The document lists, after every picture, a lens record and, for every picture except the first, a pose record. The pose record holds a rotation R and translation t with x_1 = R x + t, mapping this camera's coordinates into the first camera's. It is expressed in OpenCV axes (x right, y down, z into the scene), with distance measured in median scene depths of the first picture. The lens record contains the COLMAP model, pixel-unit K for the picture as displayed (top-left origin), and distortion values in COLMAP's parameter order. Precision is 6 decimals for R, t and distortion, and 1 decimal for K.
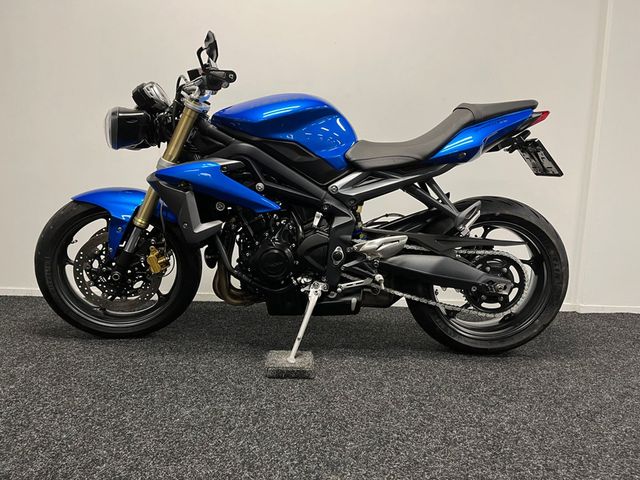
lens RADIAL K [[489.2, 0, 320.3], [0, 489.2, 241.7], [0, 0, 1]] dist [0.046472, -0.008519]
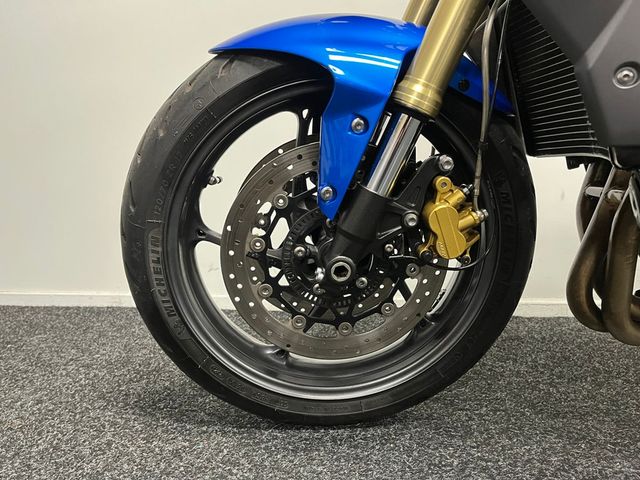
lens RADIAL K [[489.2, 0, 318.6], [0, 489.2, 238.7], [0, 0, 1]] dist [0.046472, -0.008519]
pose [[0.989575, -0.028026, -0.141268, -0.380652], [0.029726, 0.999509, 0.009936, 0.045232], [0.140920, -0.014032, 0.989922, 0.660840]]
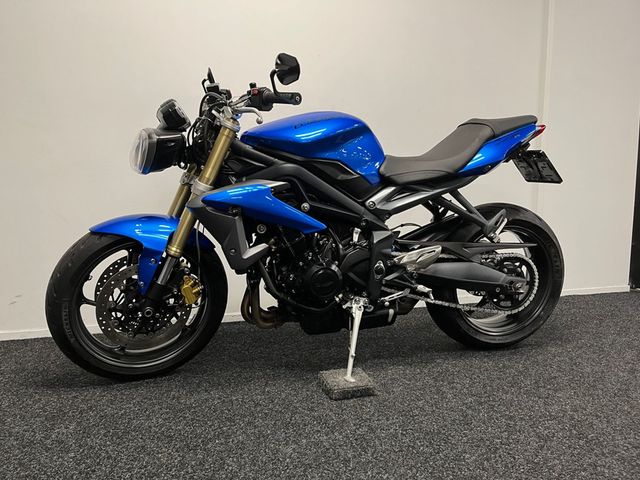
lens RADIAL K [[489.2, 0, 315.0], [0, 489.2, 234.1], [0, 0, 1]] dist [0.046472, -0.008519]
pose [[0.969447, -0.065773, 0.236317, -0.320988], [0.068090, 0.997678, -0.001645, -0.051291], [-0.235660, 0.017685, 0.971675, 0.039662]]
